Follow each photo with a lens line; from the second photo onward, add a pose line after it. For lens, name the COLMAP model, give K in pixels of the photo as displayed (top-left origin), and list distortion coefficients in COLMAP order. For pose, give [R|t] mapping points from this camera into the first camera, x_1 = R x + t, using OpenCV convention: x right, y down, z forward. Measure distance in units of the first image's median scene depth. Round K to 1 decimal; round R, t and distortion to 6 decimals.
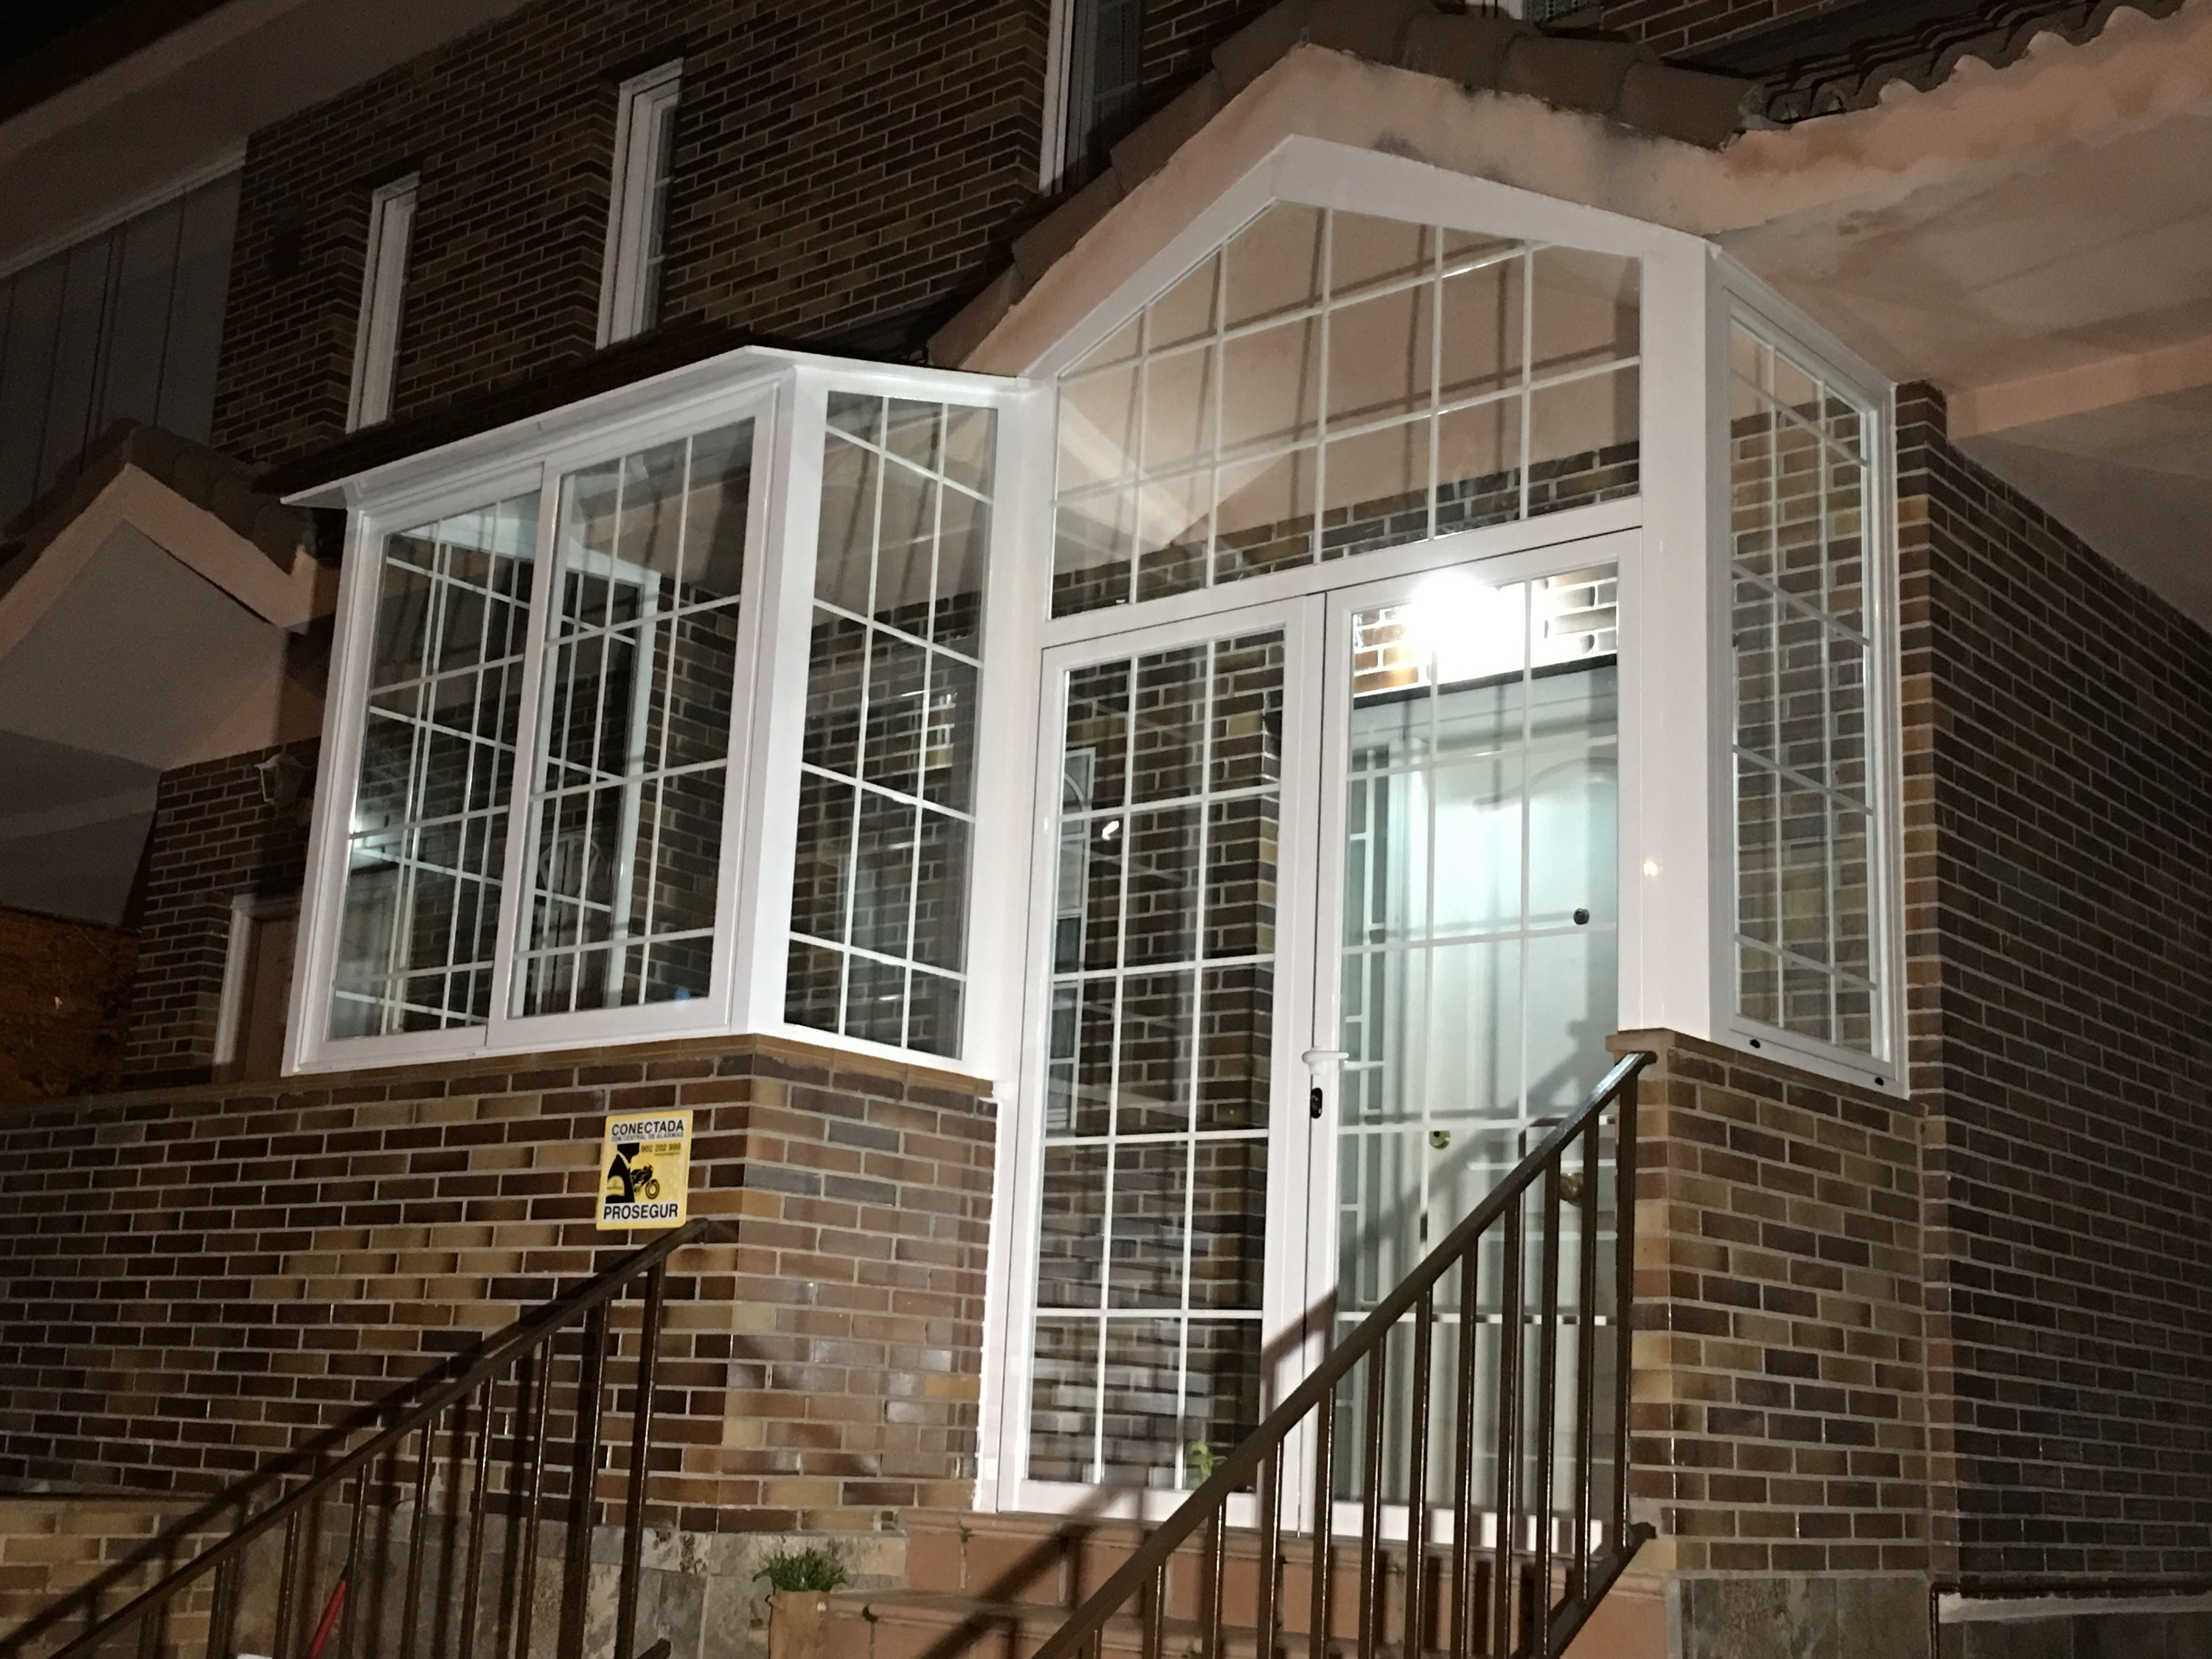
lens RADIAL K [[2615.2, 0, 1106.0], [0, 2615.2, 829.5], [0, 0, 1]] dist [0.045092, 0.036307]
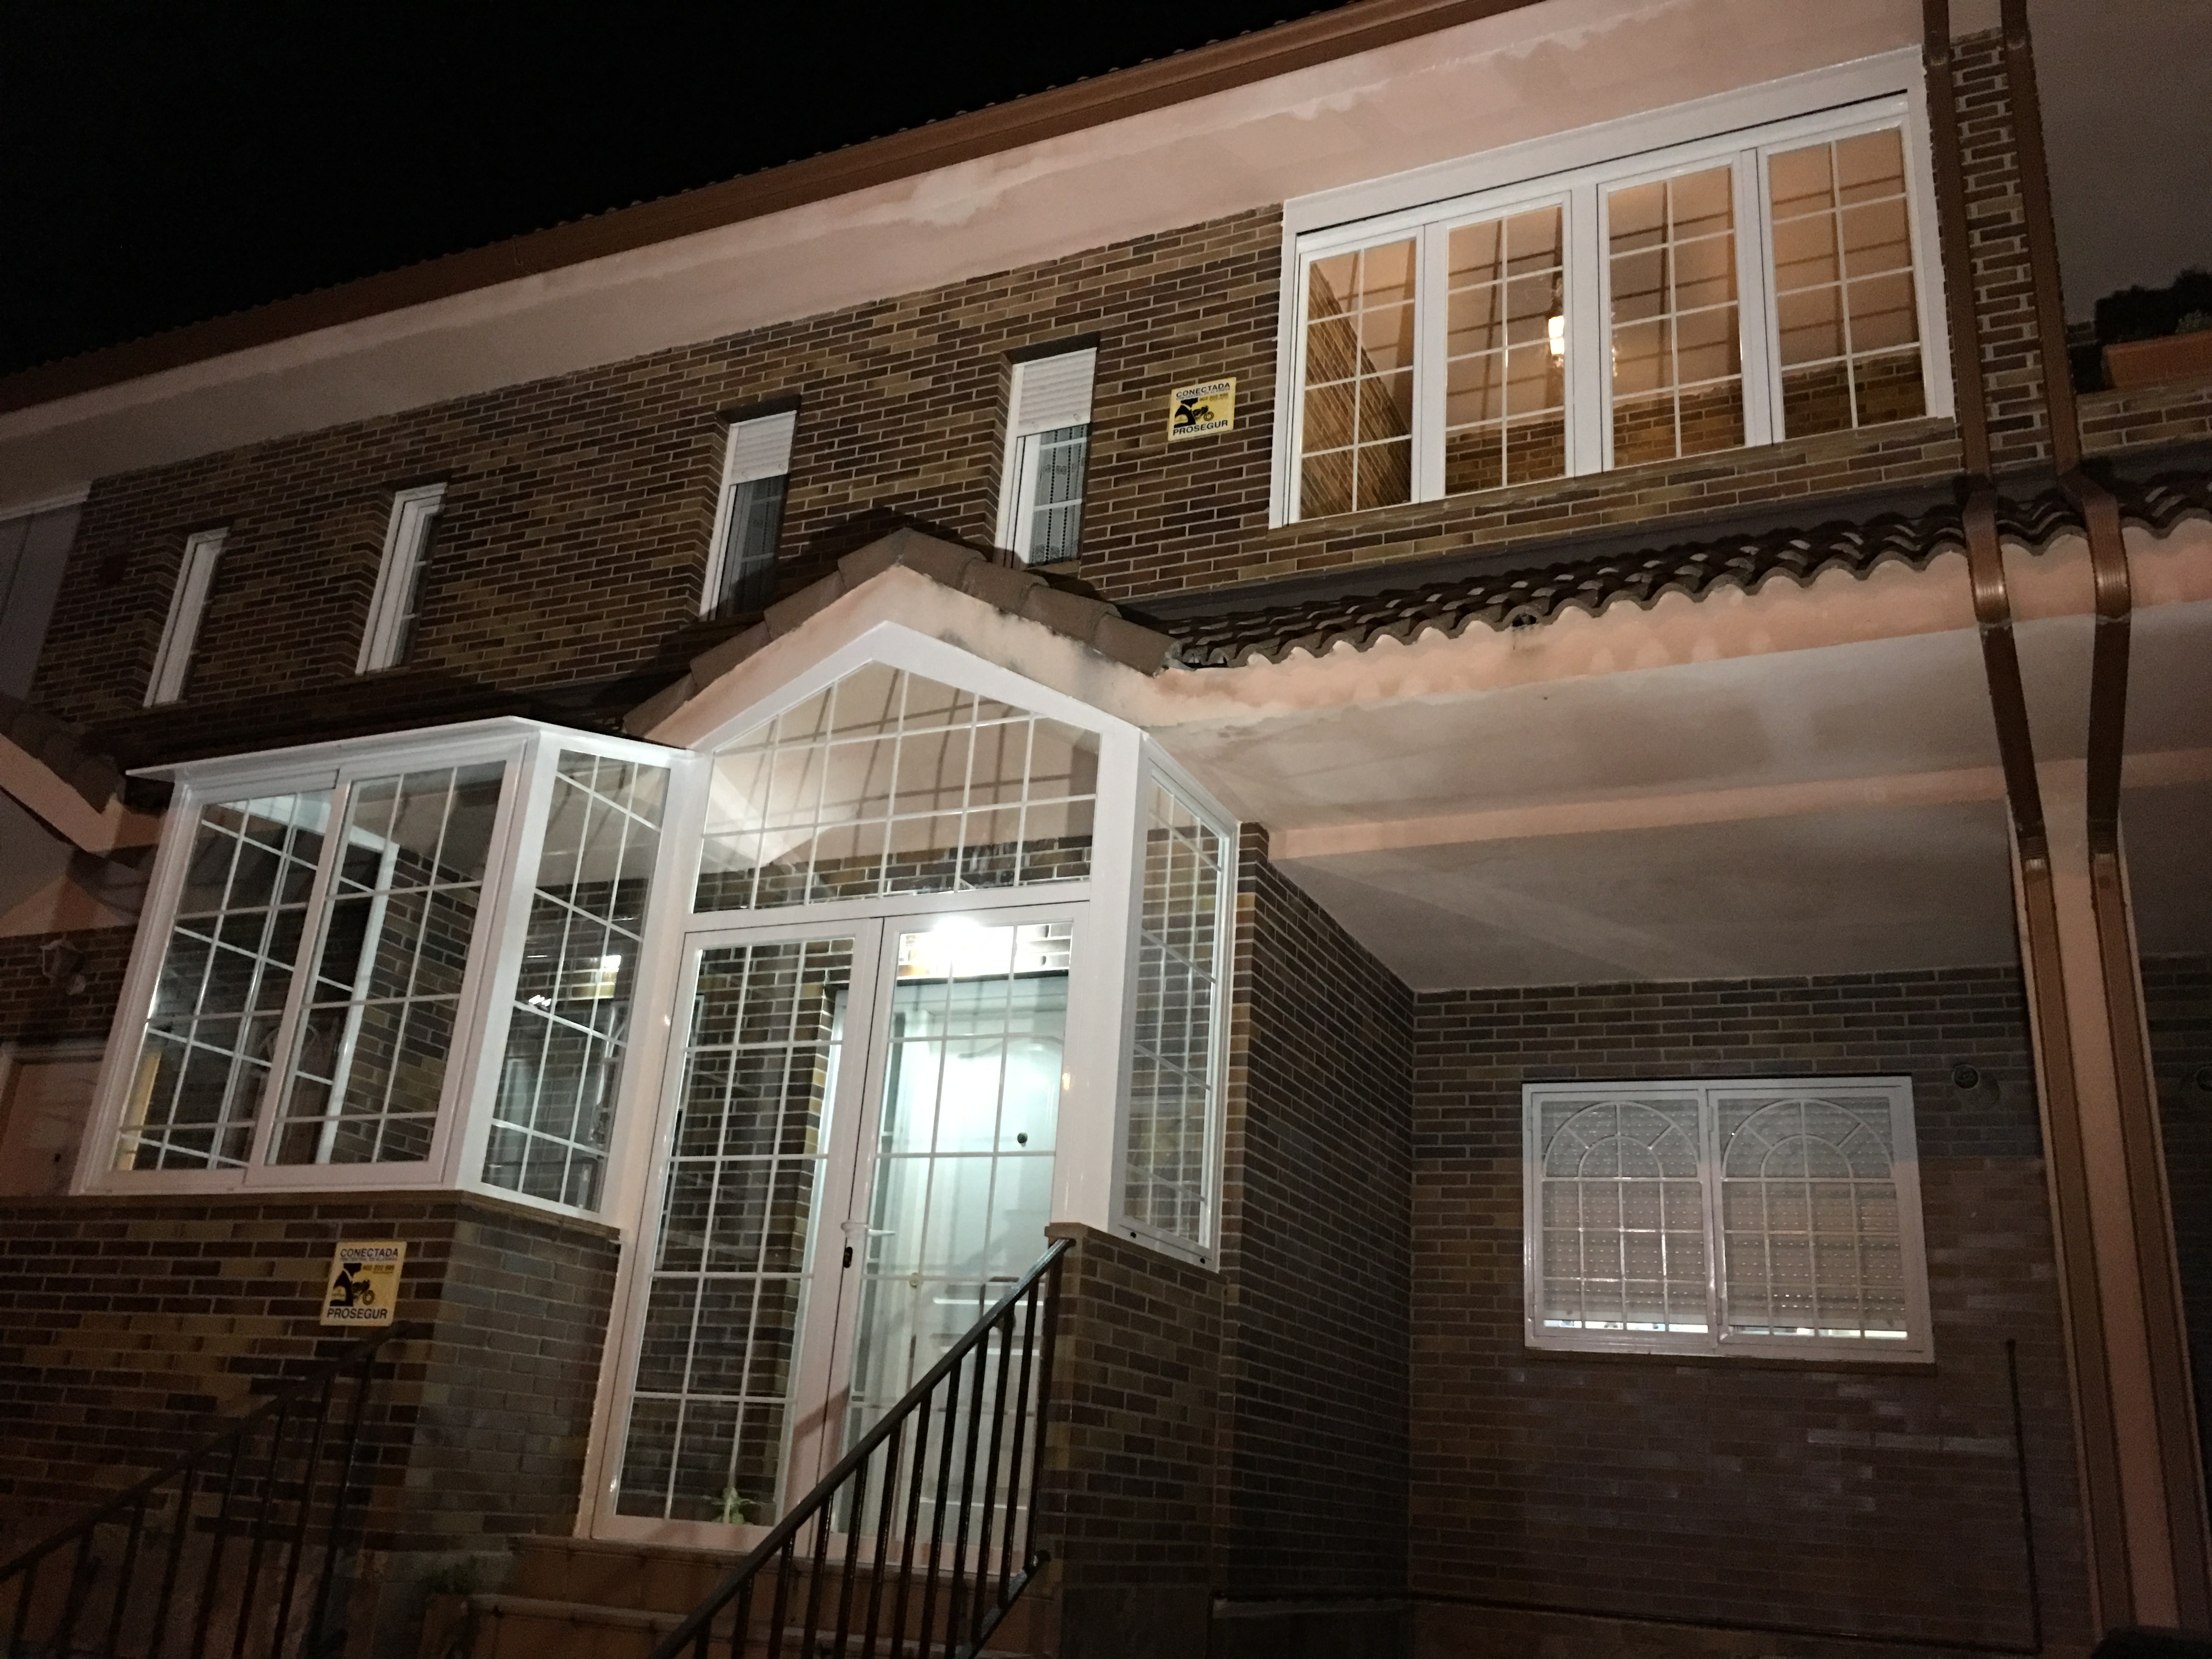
lens RADIAL K [[1885.7, 0, 1104.1], [0, 1885.7, 813.3], [0, 0, 1]] dist [0.081193, -0.115757]
pose [[0.964830, 0.107969, 0.239679, -0.062289], [-0.081262, 0.989603, -0.118671, -0.029103], [-0.250000, 0.095020, 0.963572, -0.106163]]
